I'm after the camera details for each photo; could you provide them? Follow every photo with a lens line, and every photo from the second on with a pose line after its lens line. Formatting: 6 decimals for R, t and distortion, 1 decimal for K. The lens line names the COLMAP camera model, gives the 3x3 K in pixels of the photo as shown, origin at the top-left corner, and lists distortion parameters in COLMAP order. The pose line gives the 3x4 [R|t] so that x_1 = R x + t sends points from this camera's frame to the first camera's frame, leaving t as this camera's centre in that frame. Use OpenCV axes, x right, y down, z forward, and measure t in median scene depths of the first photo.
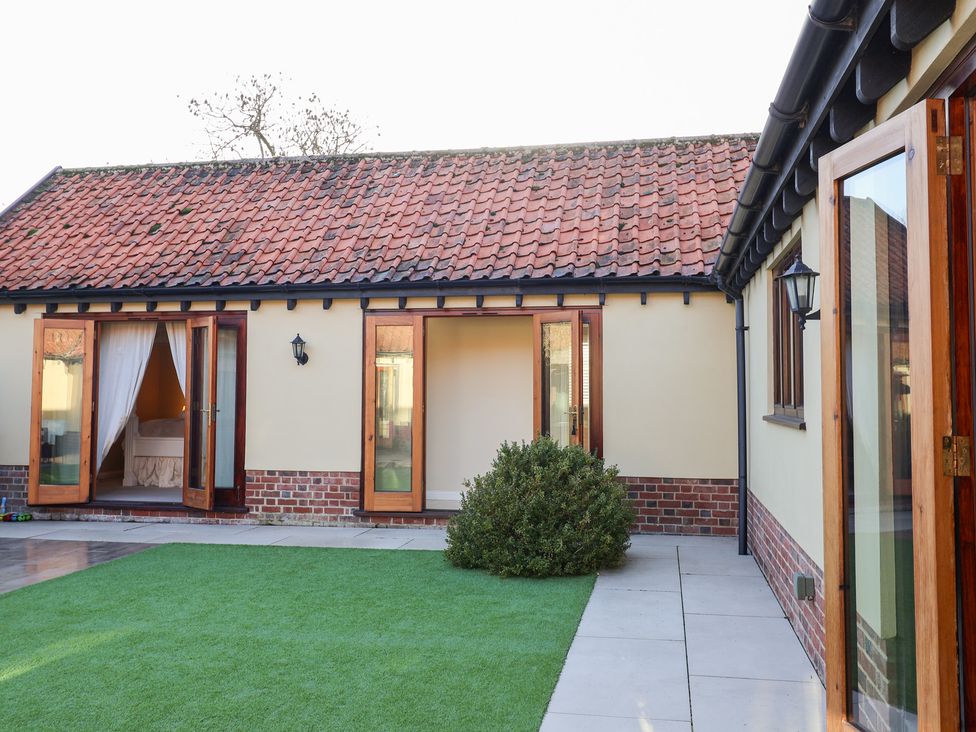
lens RADIAL K [[867.3, 0, 490.4], [0, 867.3, 349.8], [0, 0, 1]] dist [0.004882, 0.003143]
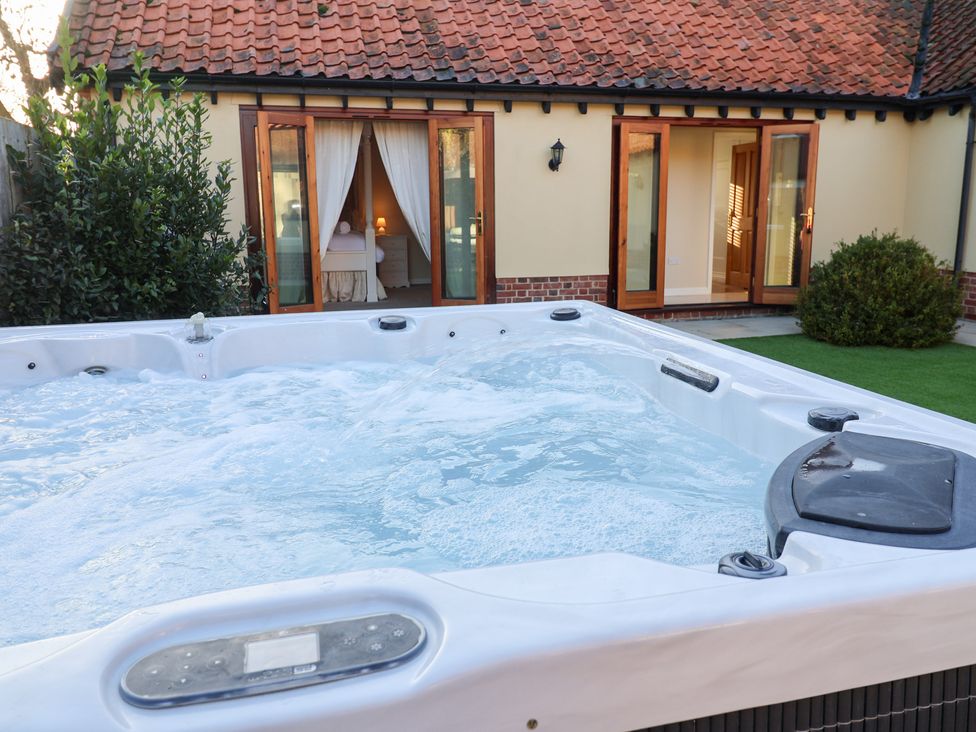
lens RADIAL K [[867.3, 0, 490.4], [0, 867.3, 349.8], [0, 0, 1]] dist [0.004882, 0.003143]
pose [[0.891338, -0.087053, 0.444902, -0.748097], [-0.012346, 0.976364, 0.215778, 0.003863], [-0.453171, -0.197825, 0.869196, 0.125223]]
